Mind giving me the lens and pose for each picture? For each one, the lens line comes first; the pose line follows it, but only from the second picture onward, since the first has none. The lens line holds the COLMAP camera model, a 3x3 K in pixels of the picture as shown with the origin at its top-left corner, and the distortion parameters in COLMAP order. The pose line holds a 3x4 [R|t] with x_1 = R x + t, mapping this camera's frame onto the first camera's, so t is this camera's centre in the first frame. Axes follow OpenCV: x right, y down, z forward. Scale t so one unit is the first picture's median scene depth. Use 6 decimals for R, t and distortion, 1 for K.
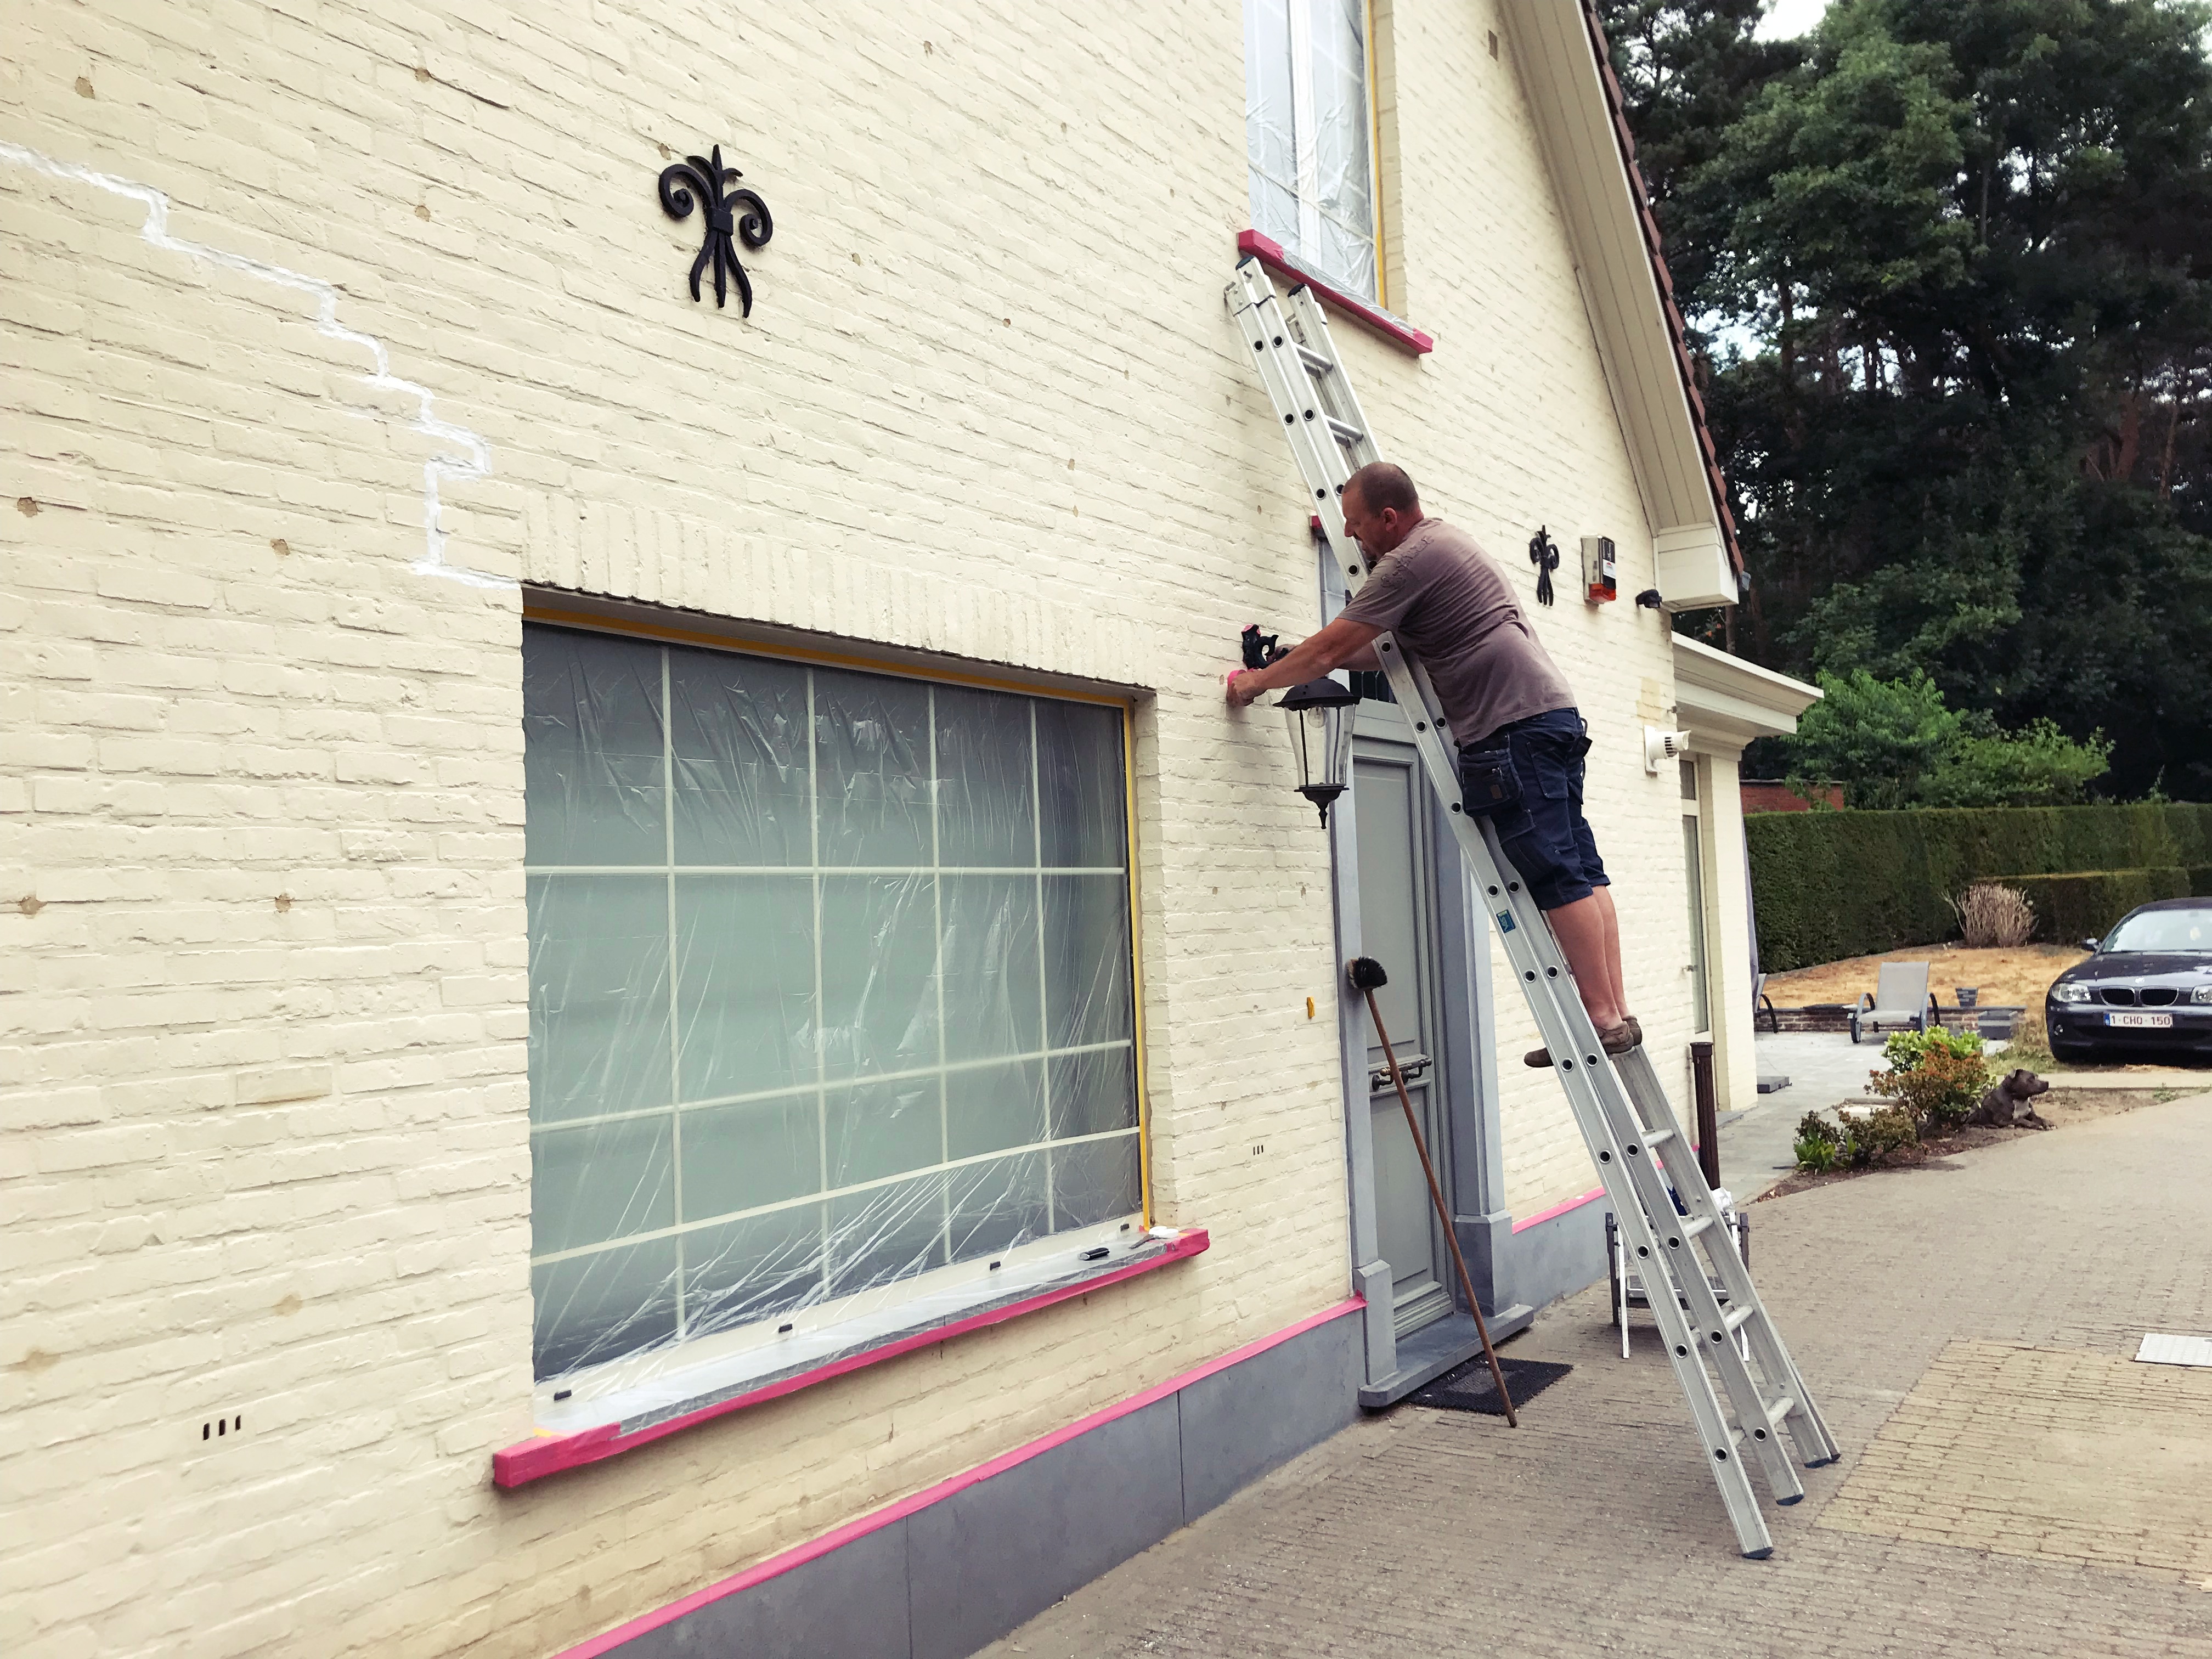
lens RADIAL K [[1795.3, 0, 1163.0], [0, 1795.3, 828.7], [0, 0, 1]] dist [-0.007840, -0.006827]
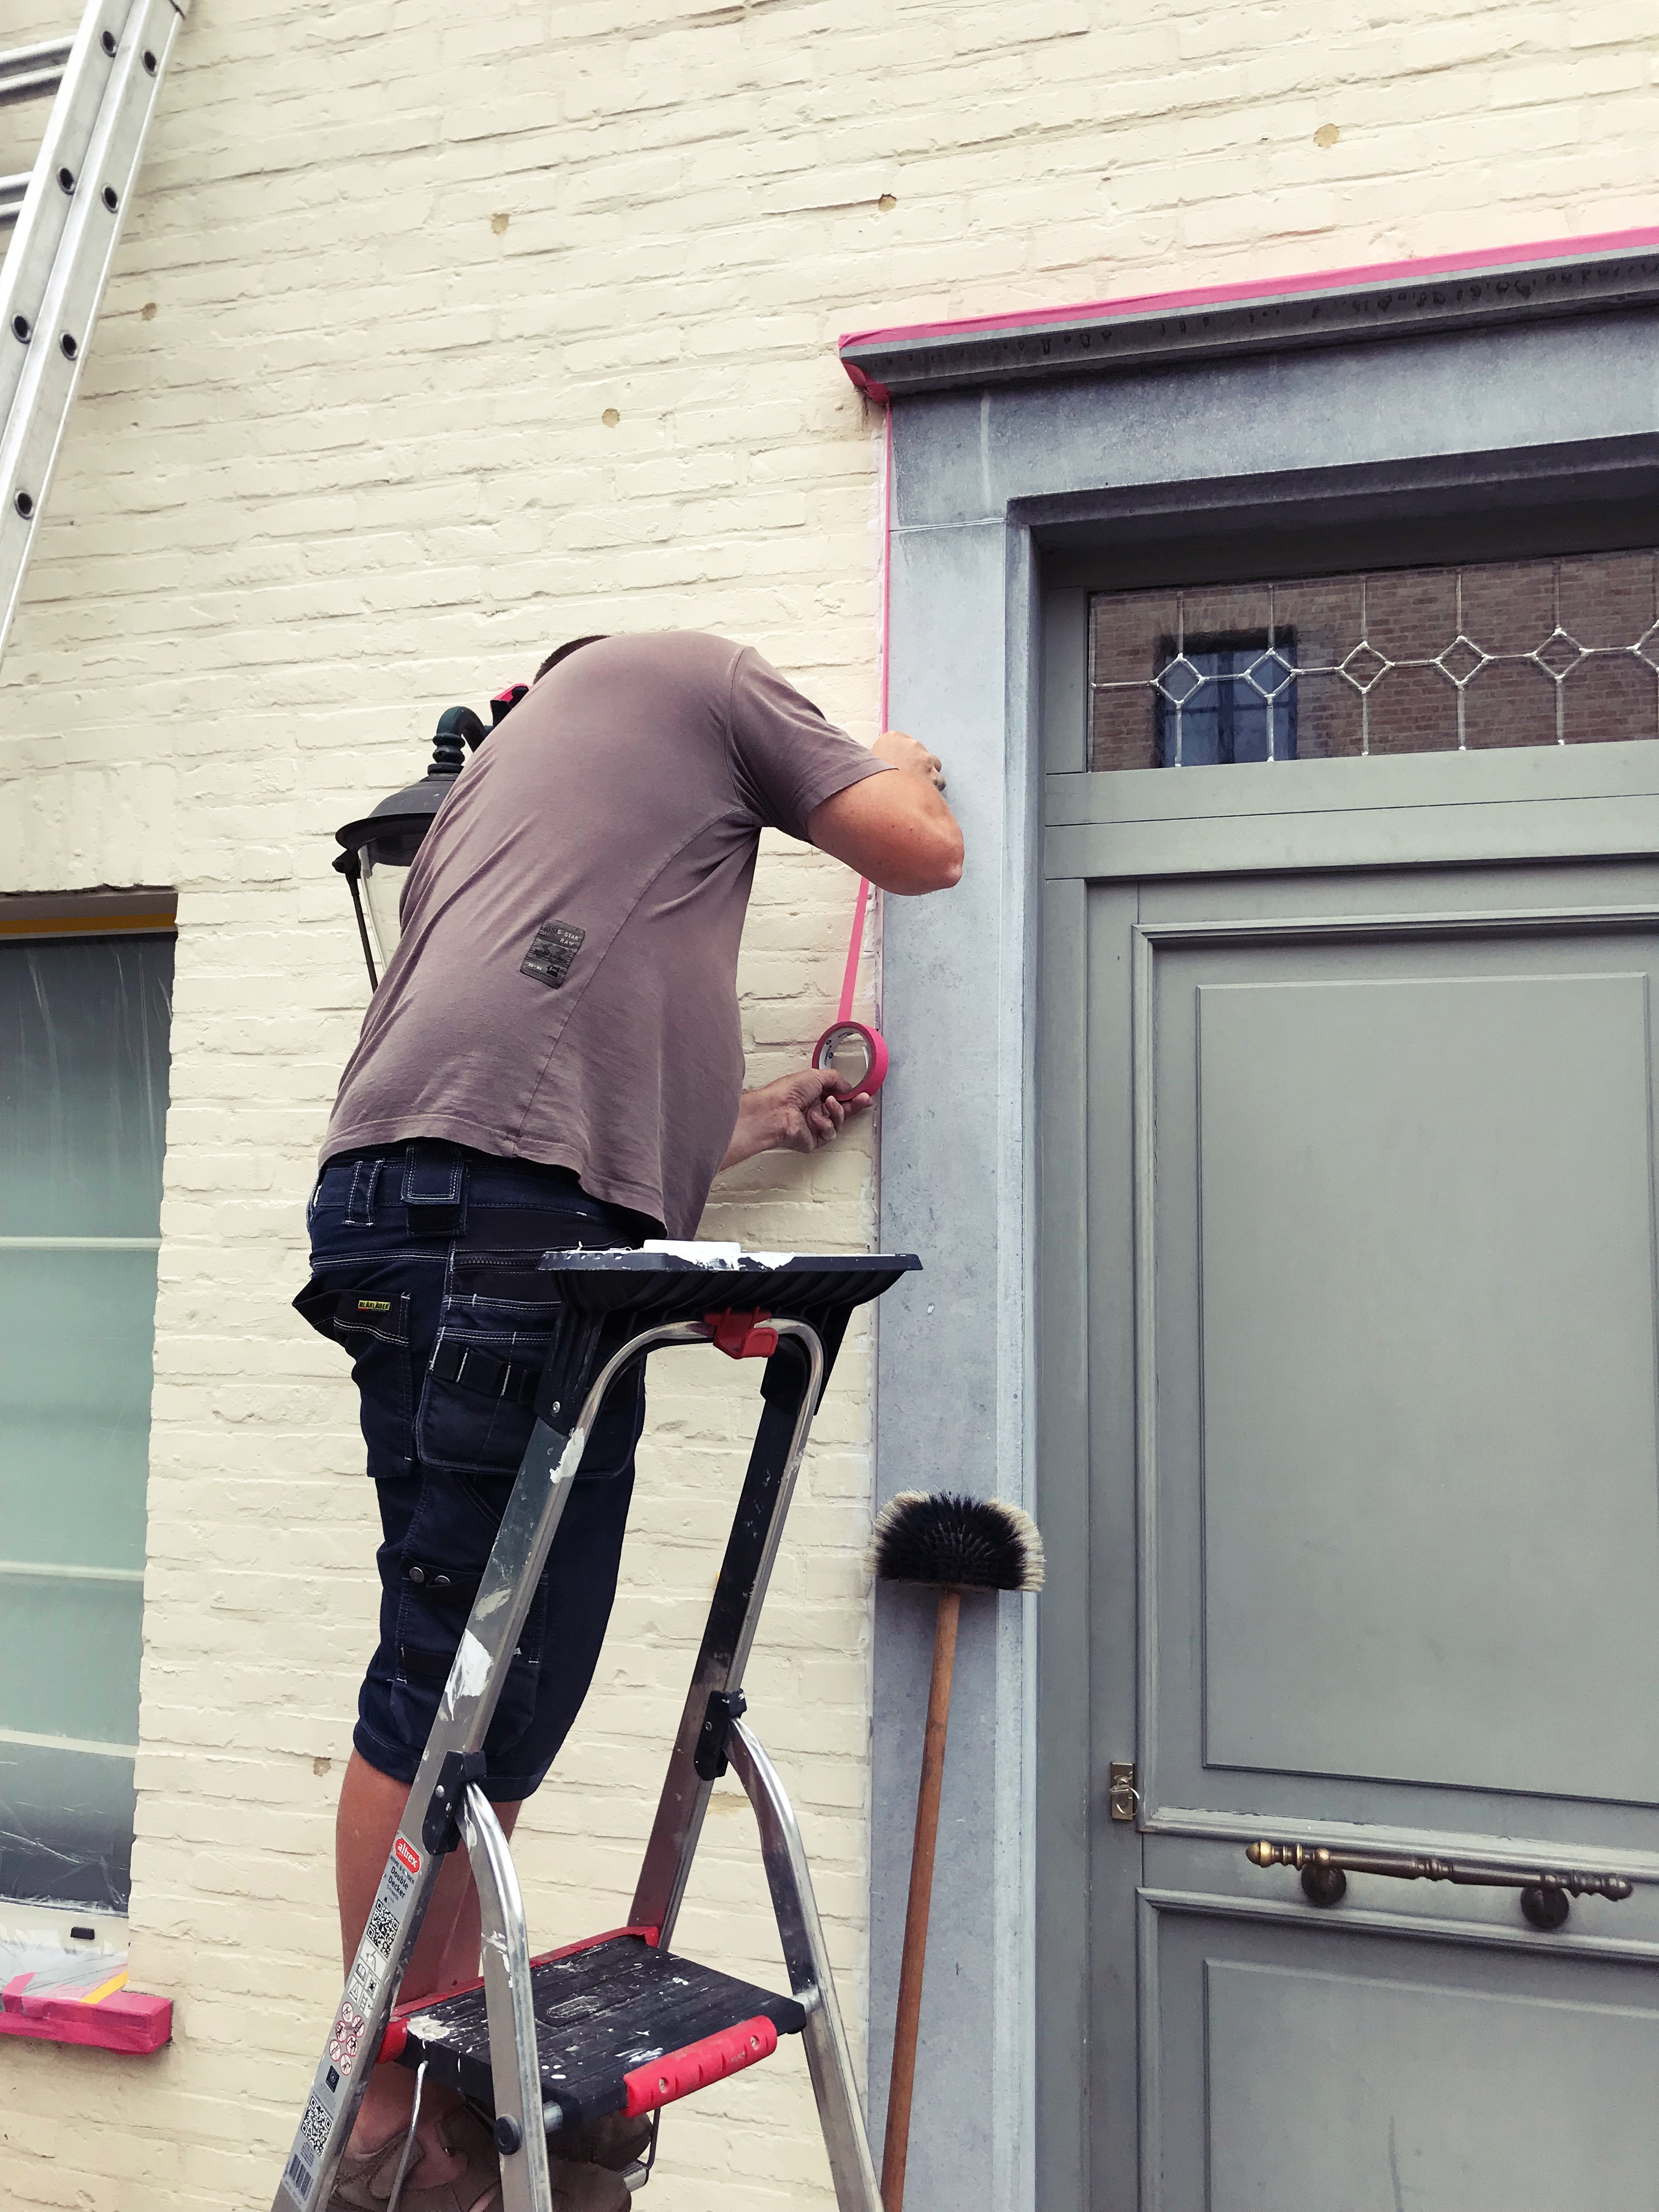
lens RADIAL K [[1832.0, 0, 824.4], [0, 1832.0, 1081.9], [0, 0, 1]] dist [0.015386, 0.007657]
pose [[0.283388, -0.054273, -0.957468, 0.535071], [0.026279, 0.998462, -0.048819, 0.007102], [0.958645, -0.011327, 0.284378, 1.012871]]
